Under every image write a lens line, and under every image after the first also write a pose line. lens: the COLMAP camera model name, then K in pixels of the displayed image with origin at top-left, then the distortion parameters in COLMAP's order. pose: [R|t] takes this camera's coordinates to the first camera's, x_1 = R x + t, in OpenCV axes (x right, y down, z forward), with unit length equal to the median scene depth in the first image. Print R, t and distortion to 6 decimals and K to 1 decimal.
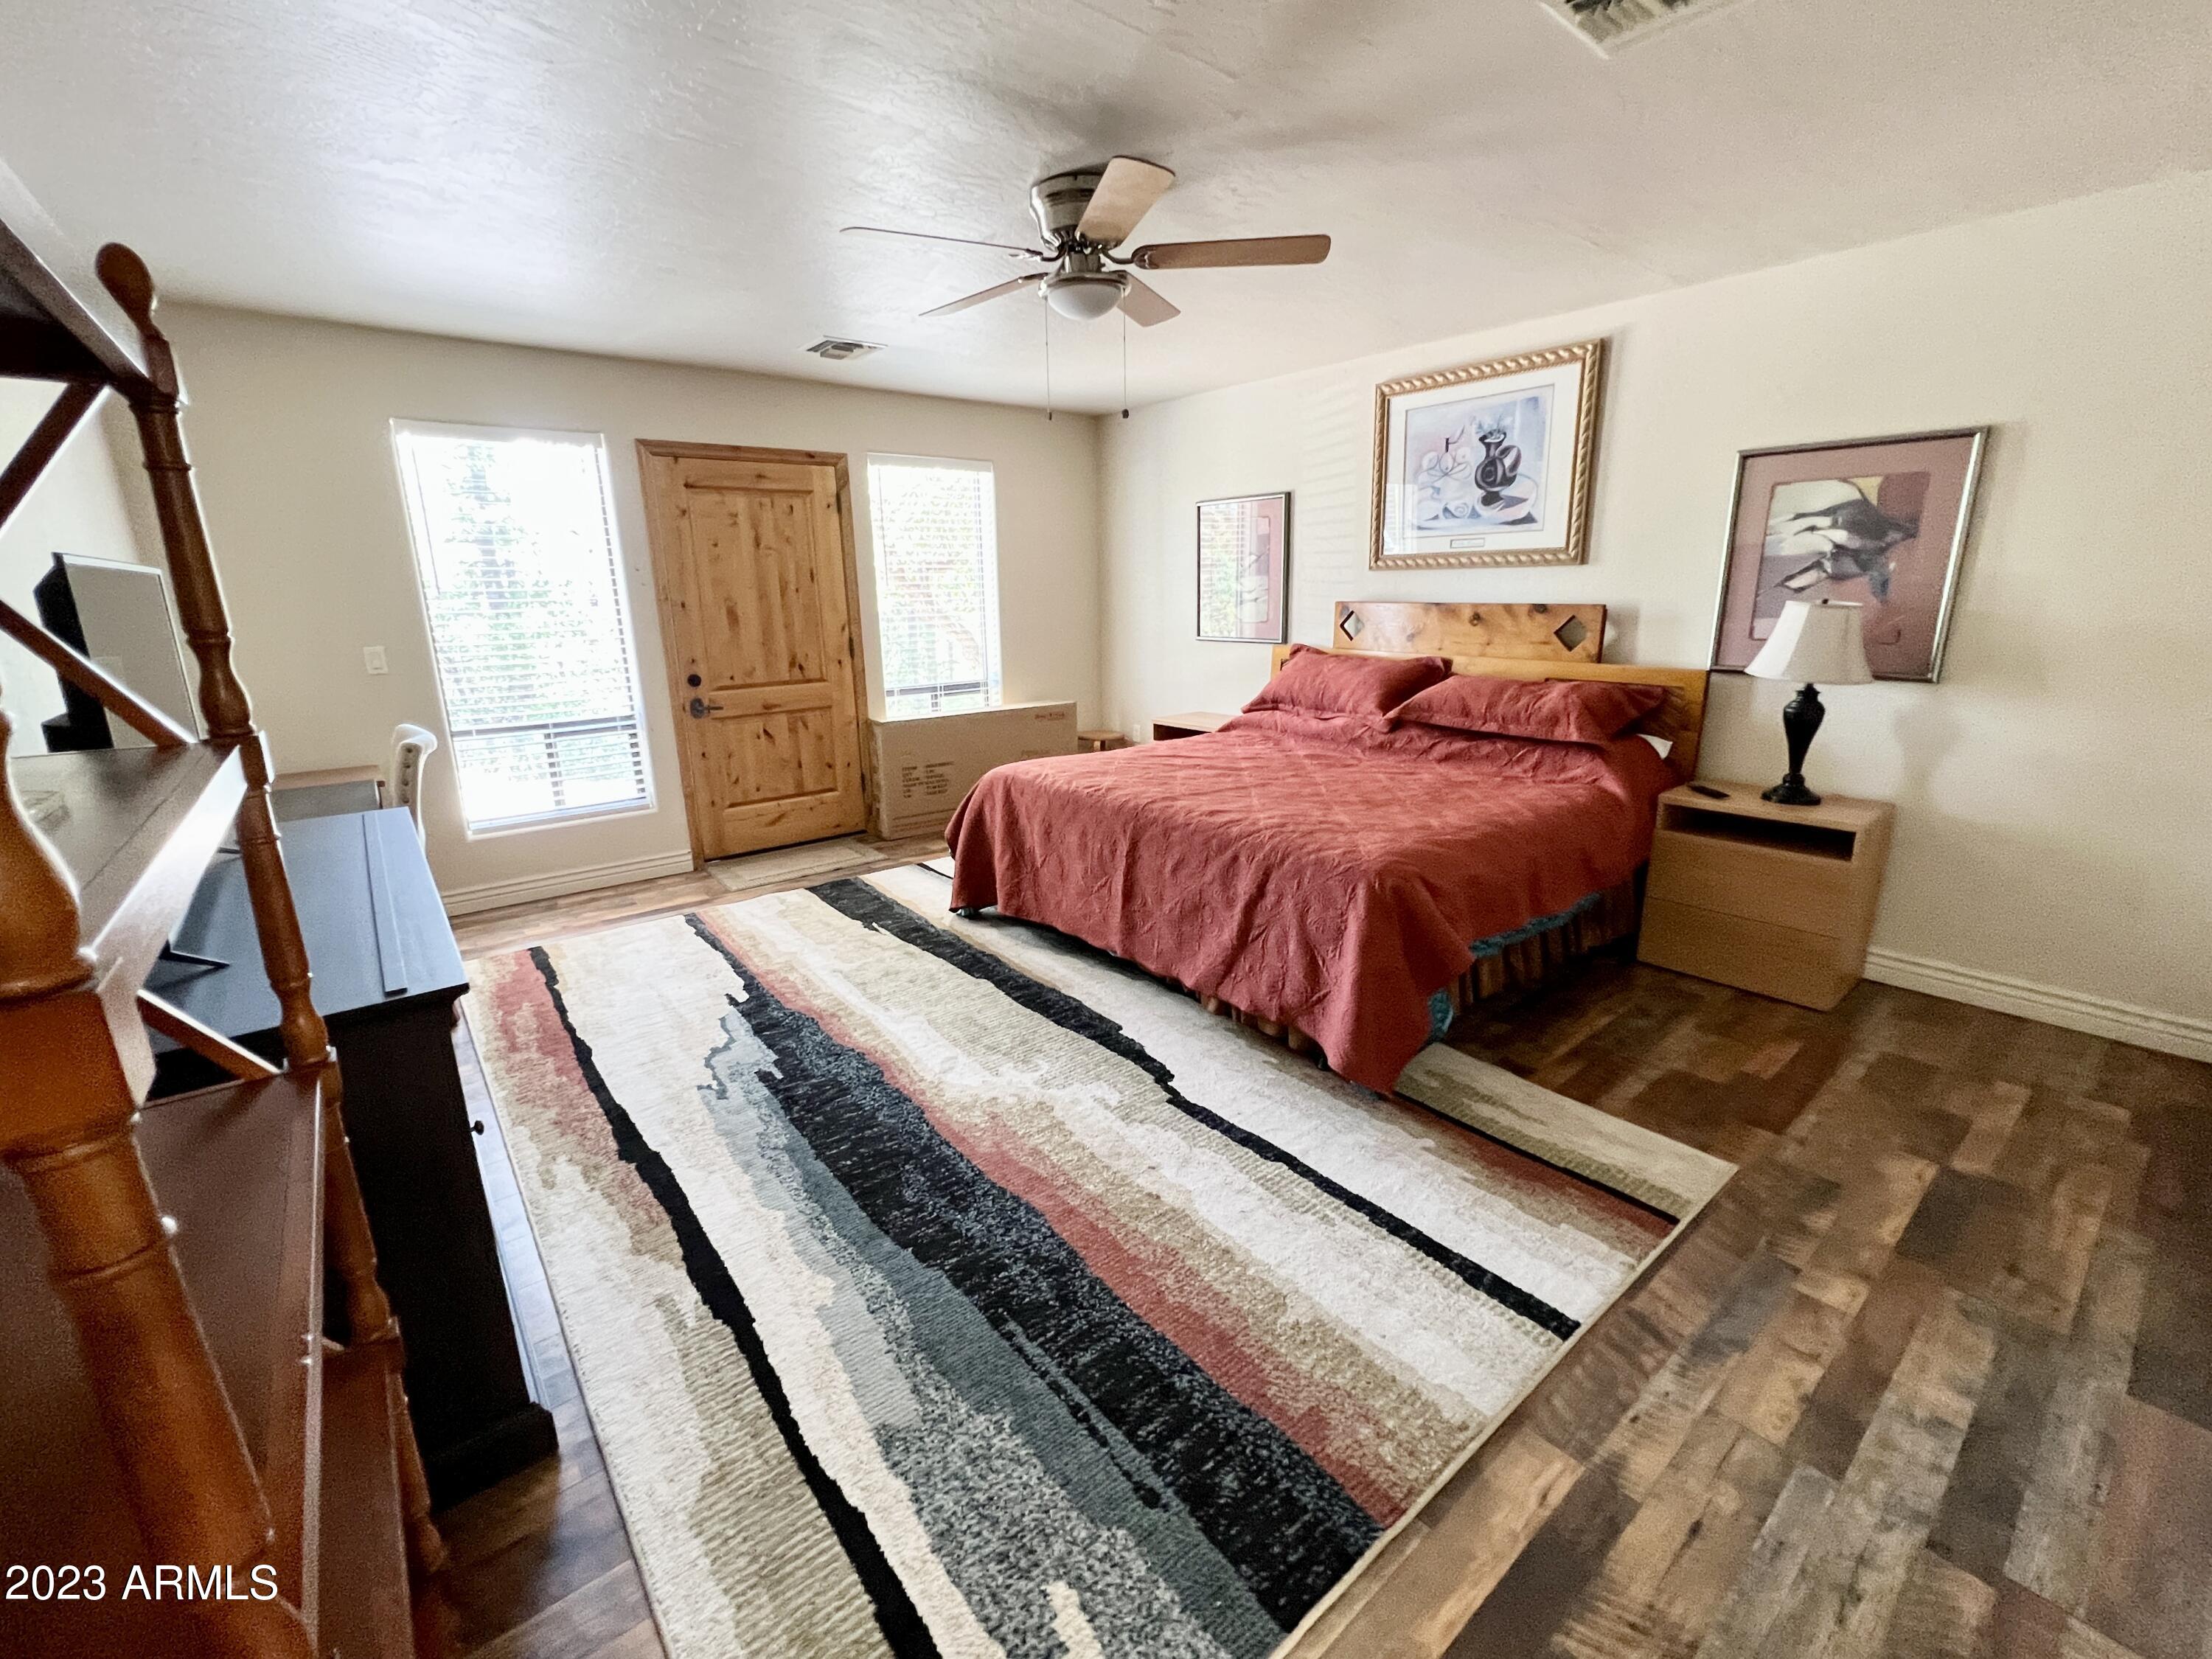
lens RADIAL K [[939.7, 0, 1099.8], [0, 939.7, 826.0], [0, 0, 1]] dist [-0.000526, 0.000312]
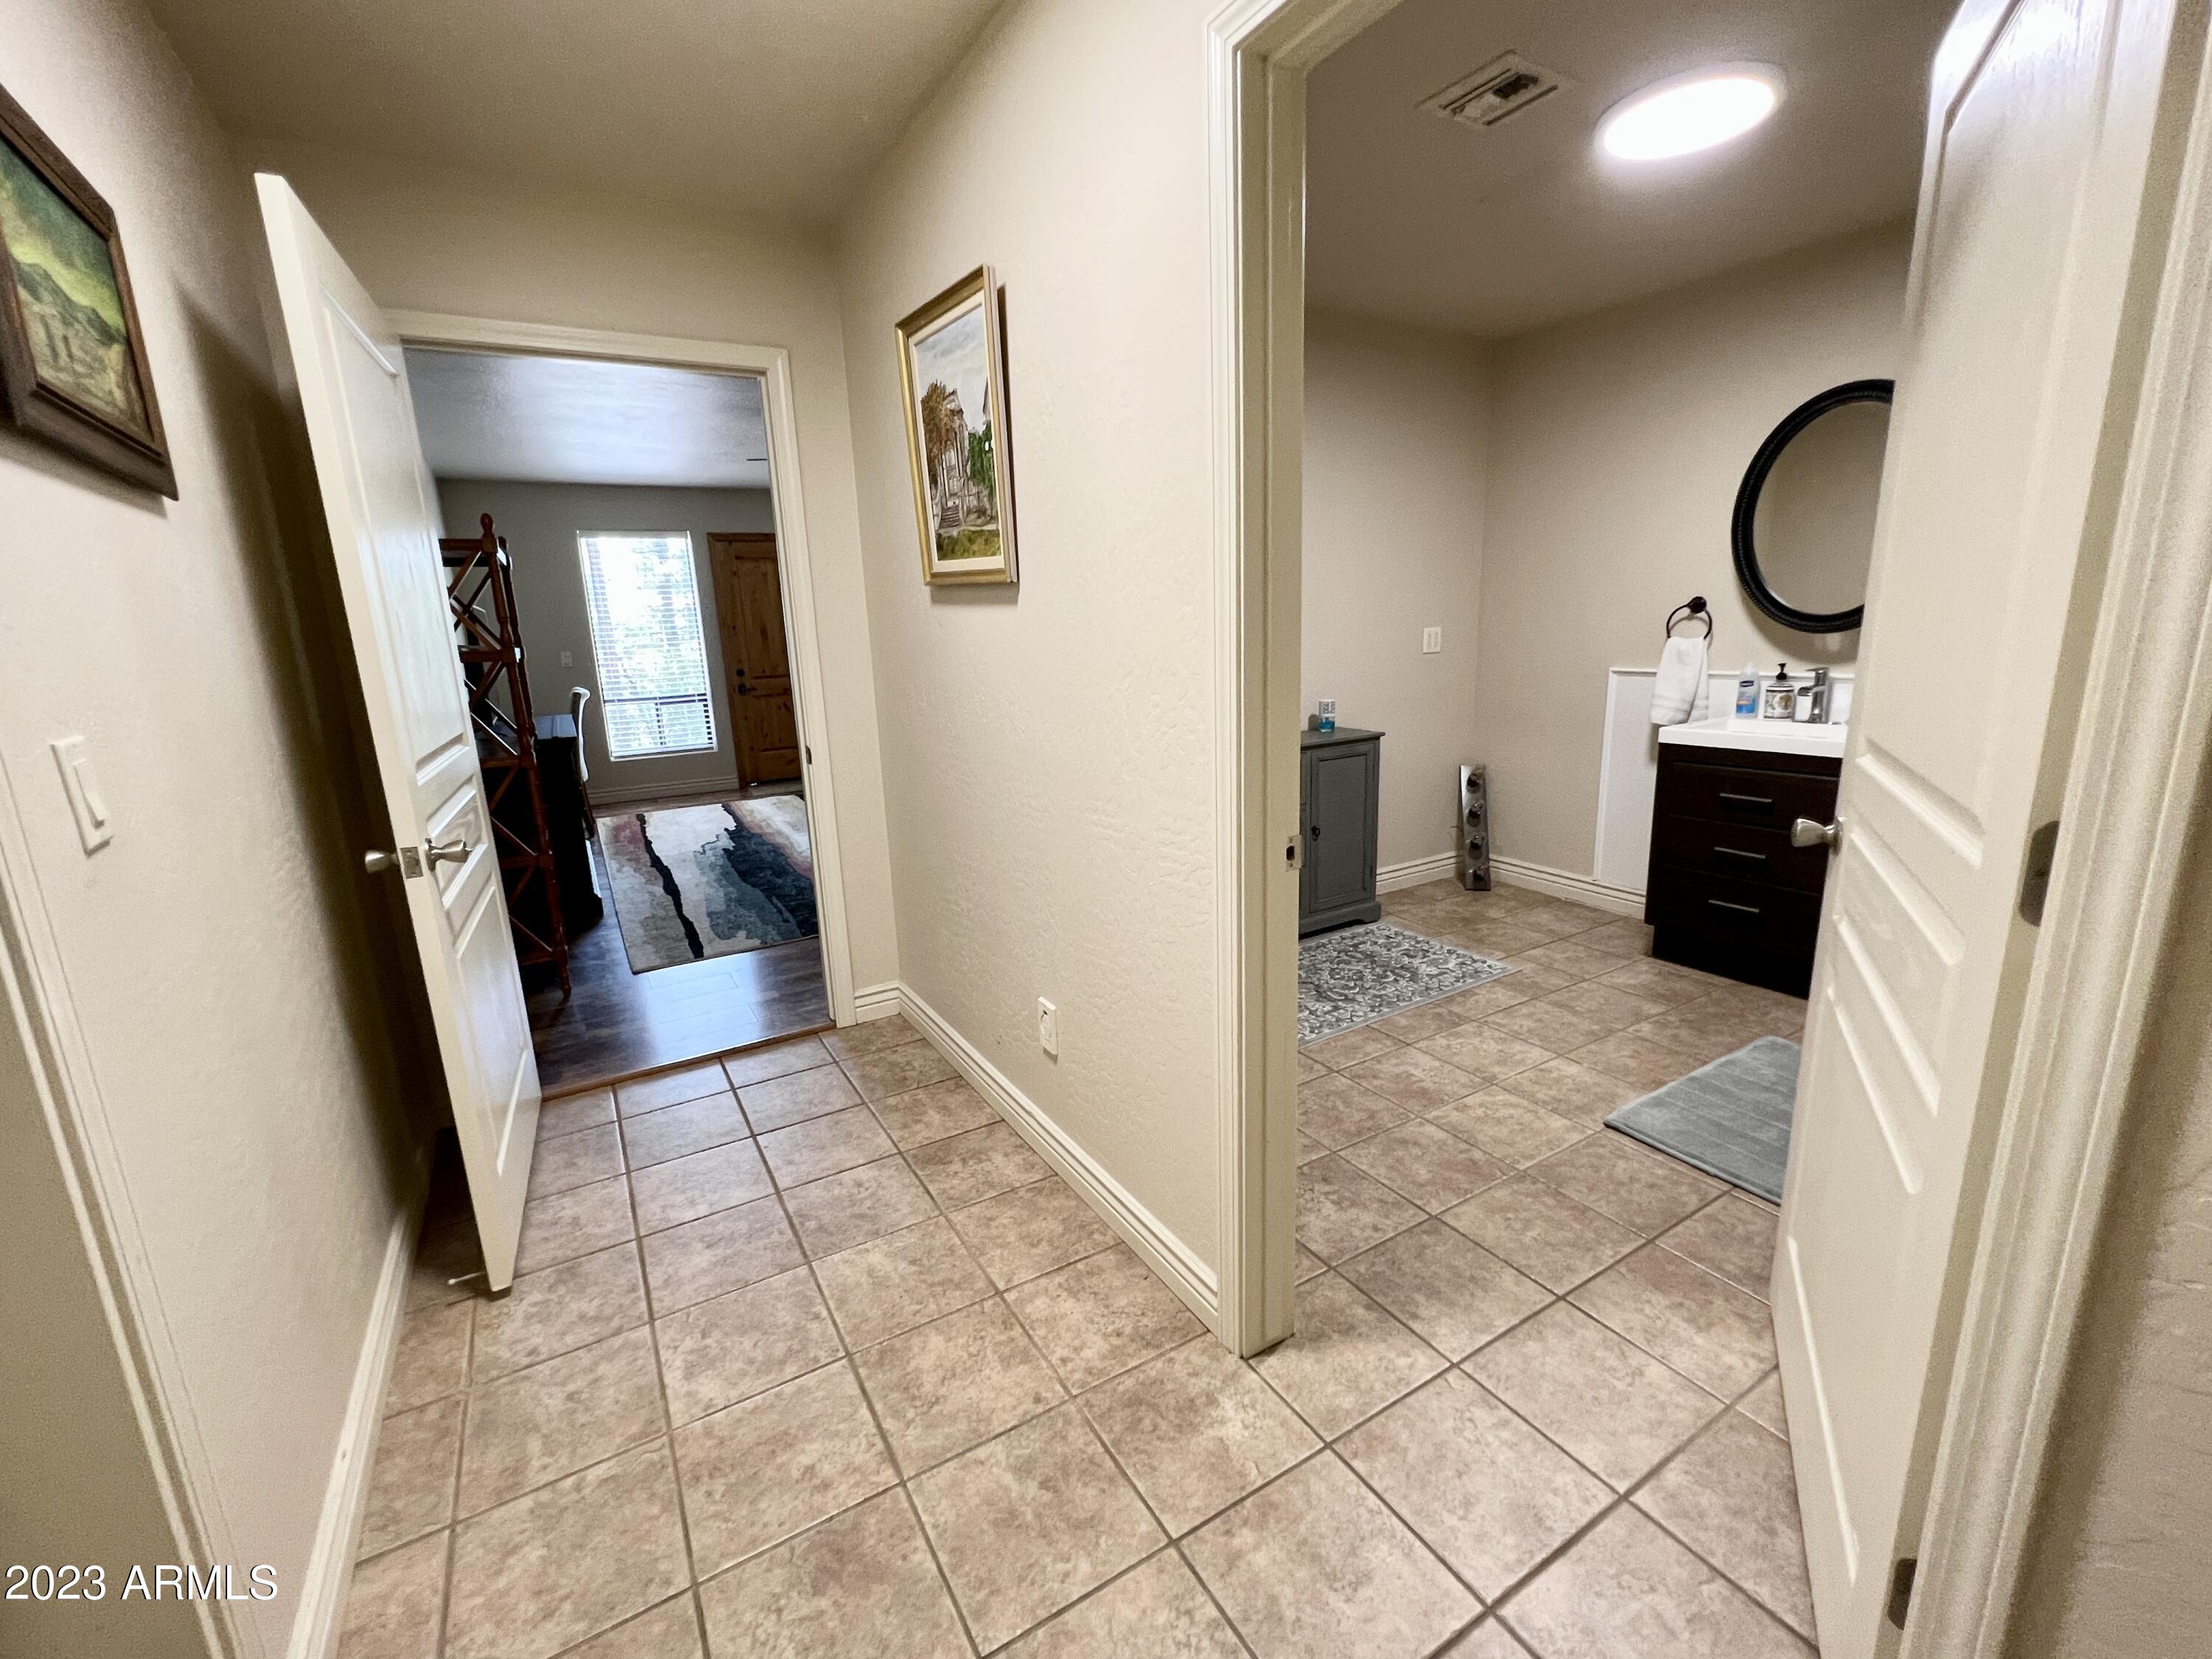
lens RADIAL K [[939.7, 0, 1099.8], [0, 939.7, 826.0], [0, 0, 1]] dist [-0.000526, 0.000312]
pose [[0.988213, 0.013382, -0.152500, 0.484492], [-0.018430, 0.999326, -0.031736, 0.167892], [0.151973, 0.034172, 0.987794, -0.574806]]
